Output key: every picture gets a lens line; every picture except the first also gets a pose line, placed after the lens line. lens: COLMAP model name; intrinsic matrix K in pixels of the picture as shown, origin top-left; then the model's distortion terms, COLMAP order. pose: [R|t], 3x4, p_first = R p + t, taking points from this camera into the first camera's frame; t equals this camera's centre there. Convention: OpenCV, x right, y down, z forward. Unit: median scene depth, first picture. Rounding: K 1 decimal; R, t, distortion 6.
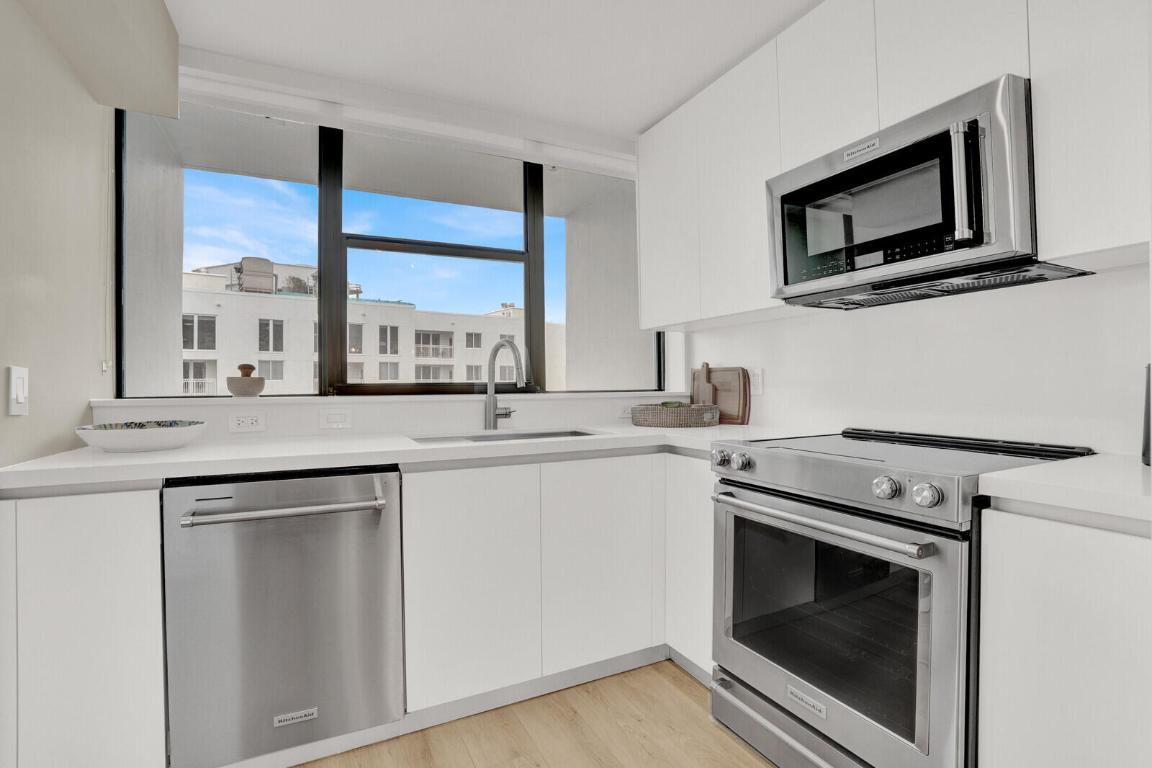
lens RADIAL K [[534.5, 0, 575.2], [0, 534.5, 381.9], [0, 0, 1]] dist [-0.074448, 0.027298]
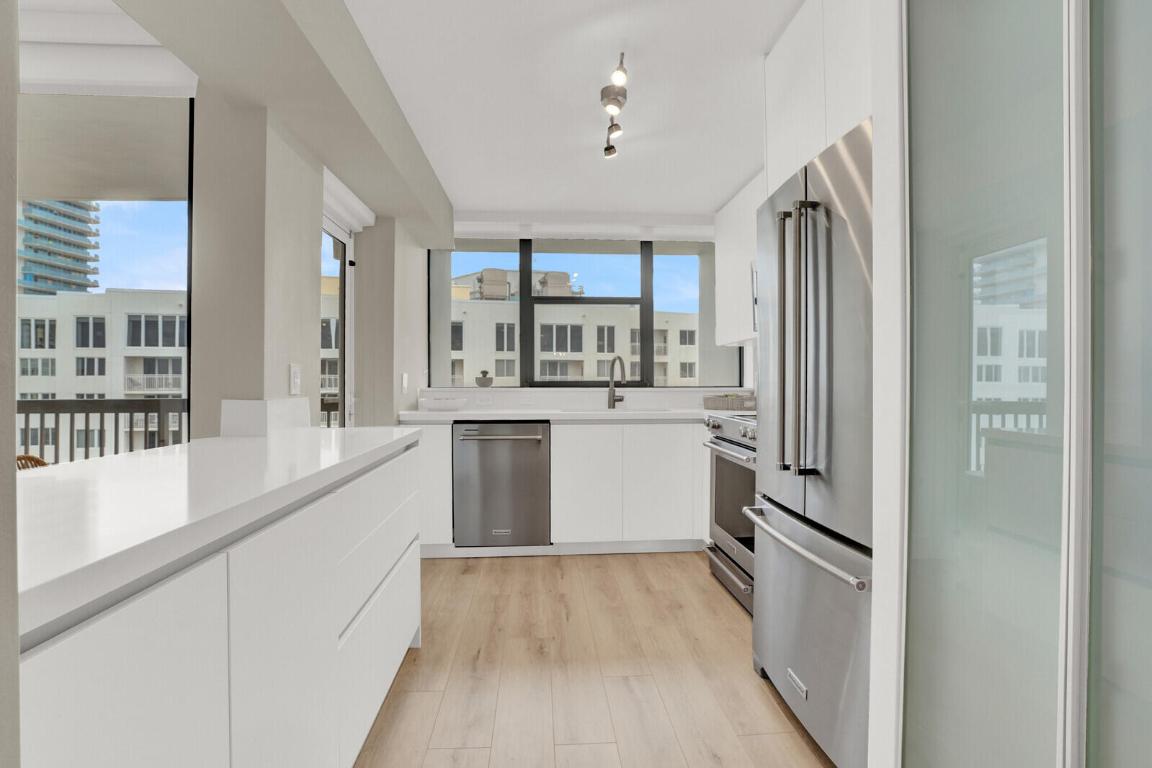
lens RADIAL K [[534.5, 0, 575.2], [0, 534.5, 381.9], [0, 0, 1]] dist [-0.074448, 0.027298]
pose [[0.922137, 0.007277, -0.386796, 0.420660], [-0.005253, 0.999966, 0.006291, -0.005510], [0.386829, -0.003769, 0.922144, -0.657559]]
